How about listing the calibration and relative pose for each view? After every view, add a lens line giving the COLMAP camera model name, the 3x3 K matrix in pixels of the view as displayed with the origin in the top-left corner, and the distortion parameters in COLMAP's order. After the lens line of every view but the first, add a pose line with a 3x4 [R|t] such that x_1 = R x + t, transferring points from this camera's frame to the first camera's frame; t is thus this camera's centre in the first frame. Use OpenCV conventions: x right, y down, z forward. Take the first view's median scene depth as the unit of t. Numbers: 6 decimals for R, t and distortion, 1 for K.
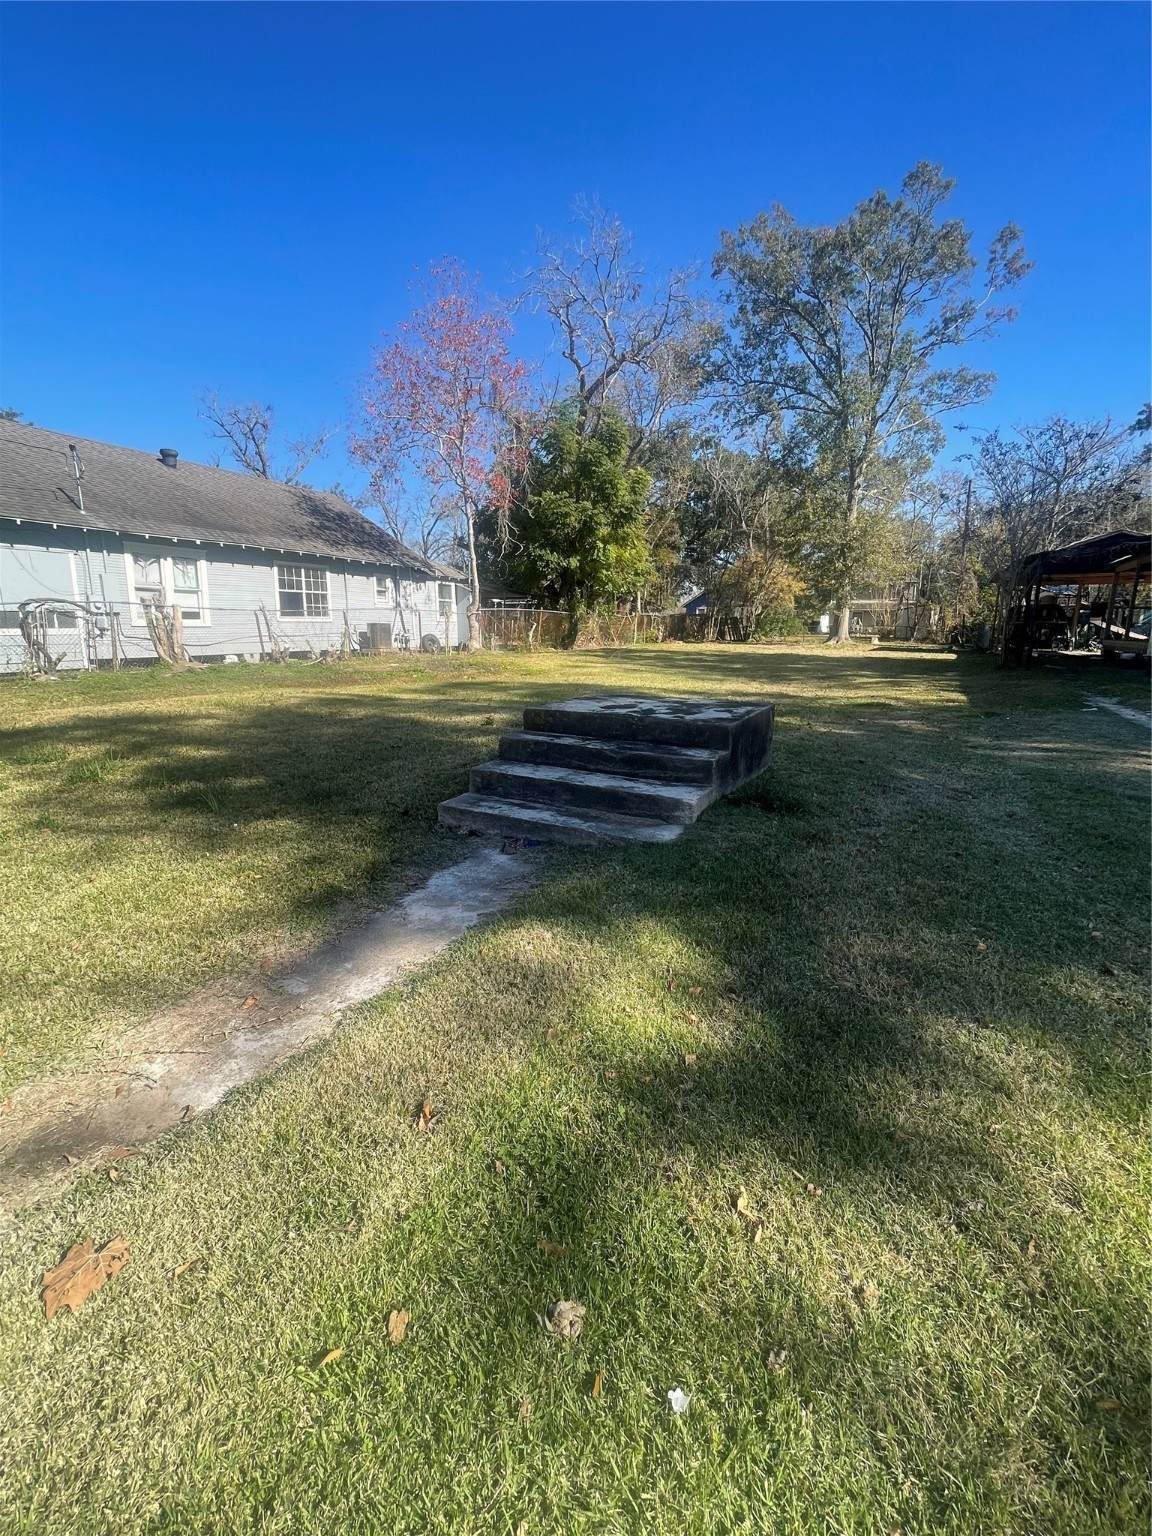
lens RADIAL K [[671.4, 0, 581.4], [0, 671.4, 766.4], [0, 0, 1]] dist [-0.003882, 0.004983]
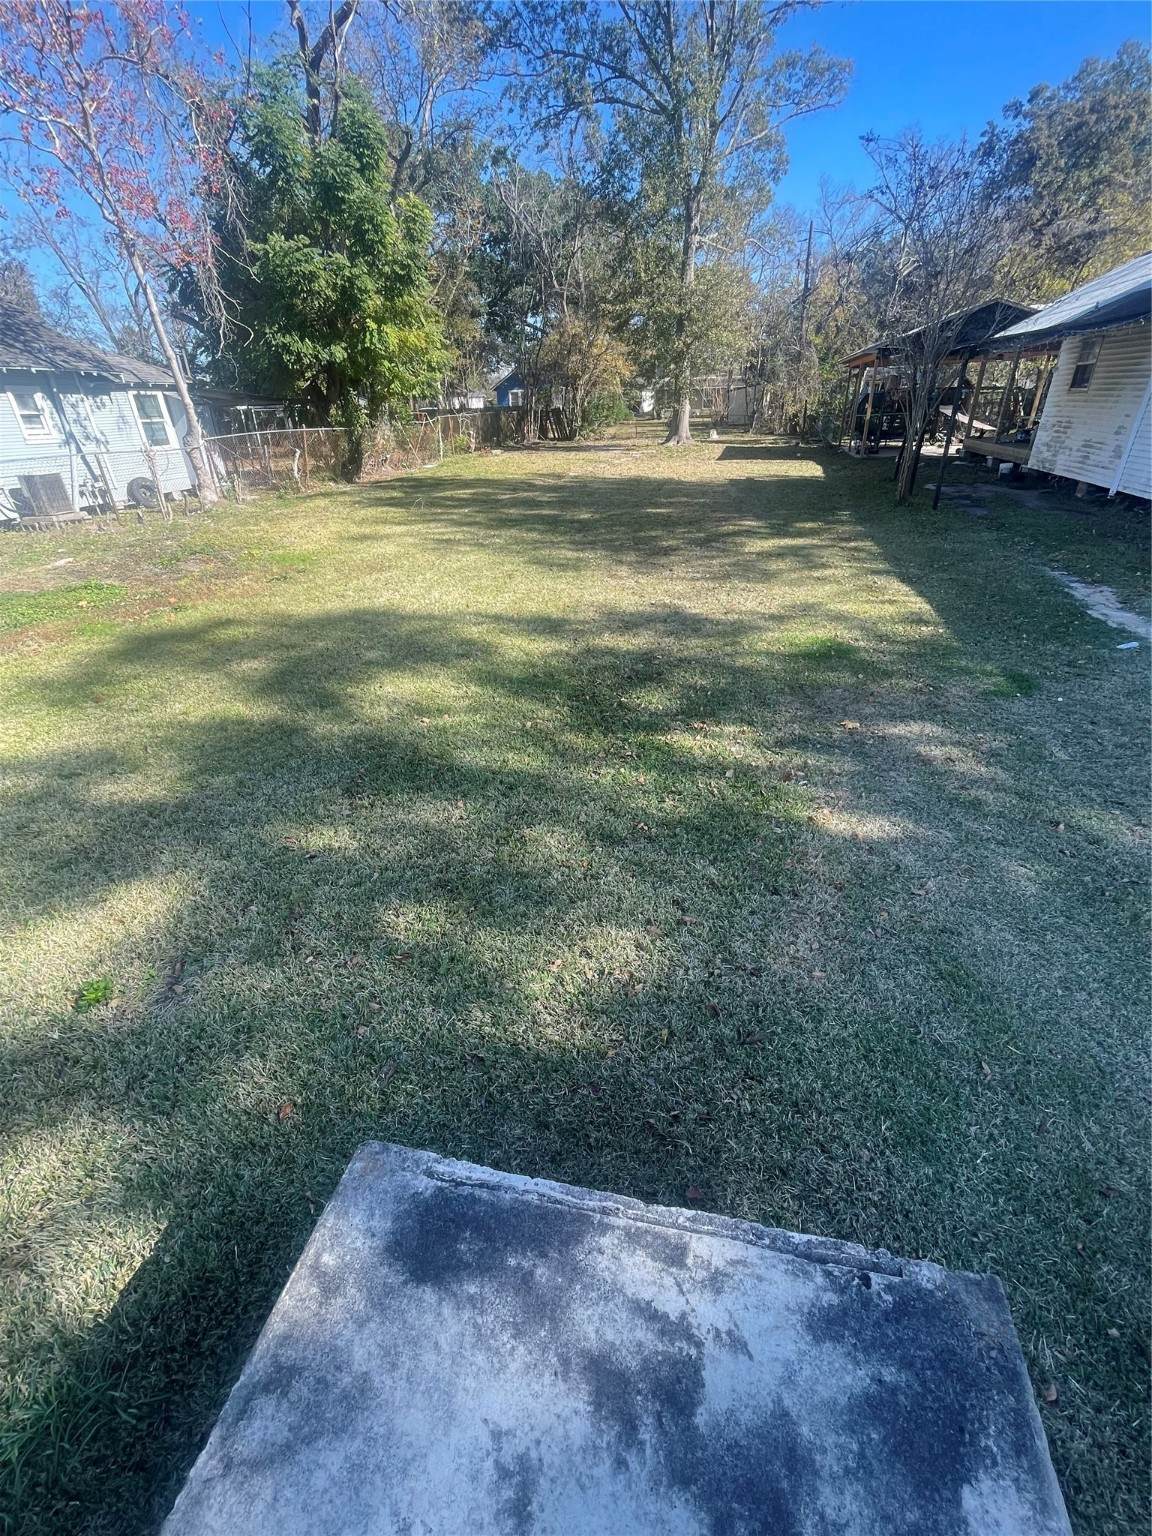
lens RADIAL K [[671.4, 0, 581.4], [0, 671.4, 766.4], [0, 0, 1]] dist [-0.003882, 0.004983]
pose [[0.964979, -0.153854, 0.212474, 0.016409], [0.087226, 0.952051, 0.293240, -0.065433], [-0.247402, -0.264437, 0.932129, 0.141848]]
